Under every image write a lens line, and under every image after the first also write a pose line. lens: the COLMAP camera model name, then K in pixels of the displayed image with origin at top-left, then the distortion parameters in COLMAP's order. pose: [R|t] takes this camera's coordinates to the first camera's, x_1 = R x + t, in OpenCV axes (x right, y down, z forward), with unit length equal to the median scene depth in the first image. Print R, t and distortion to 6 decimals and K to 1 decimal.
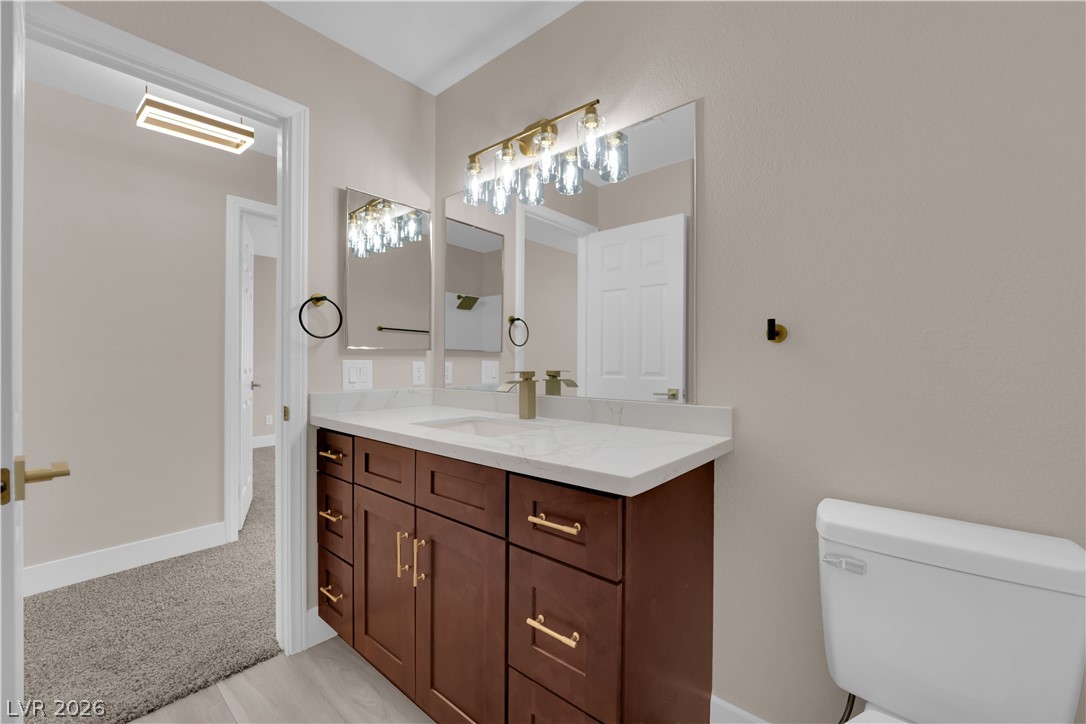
lens RADIAL K [[439.2, 0, 548.3], [0, 439.2, 361.3], [0, 0, 1]] dist [-0.005677, -0.004968]
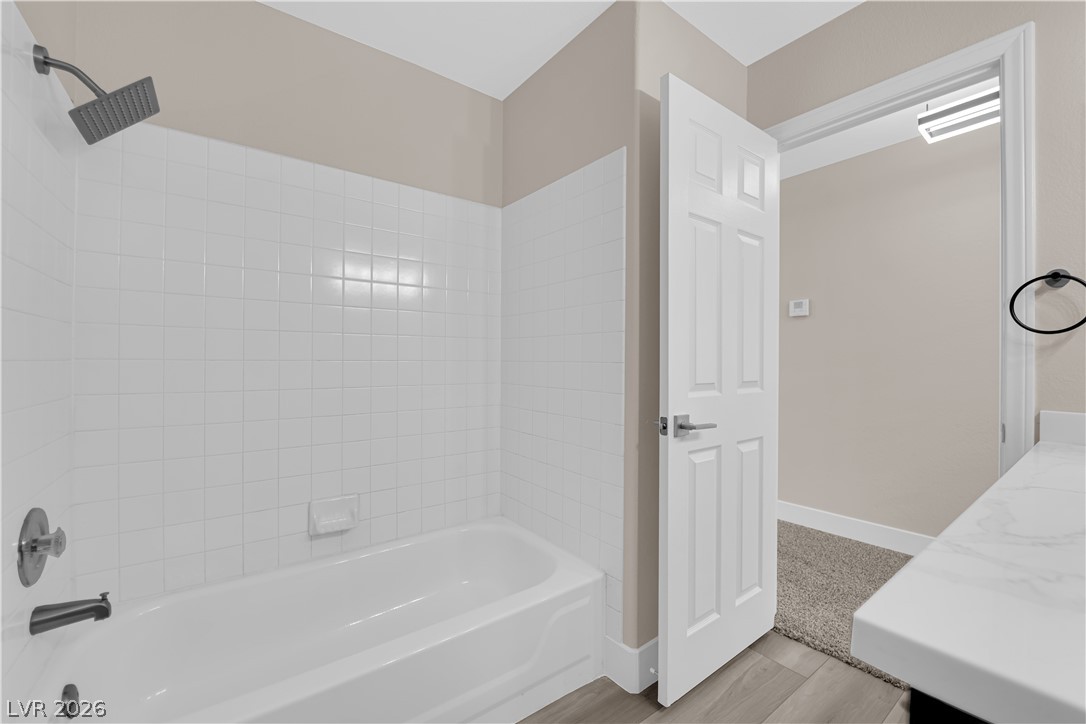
lens RADIAL K [[439.2, 0, 548.3], [0, 439.2, 361.3], [0, 0, 1]] dist [-0.005677, -0.004968]
pose [[-0.226124, -0.004739, -0.974087, 0.332889], [-0.006546, 0.999973, -0.003345, -0.000639], [0.974077, 0.005620, -0.226148, 0.372414]]
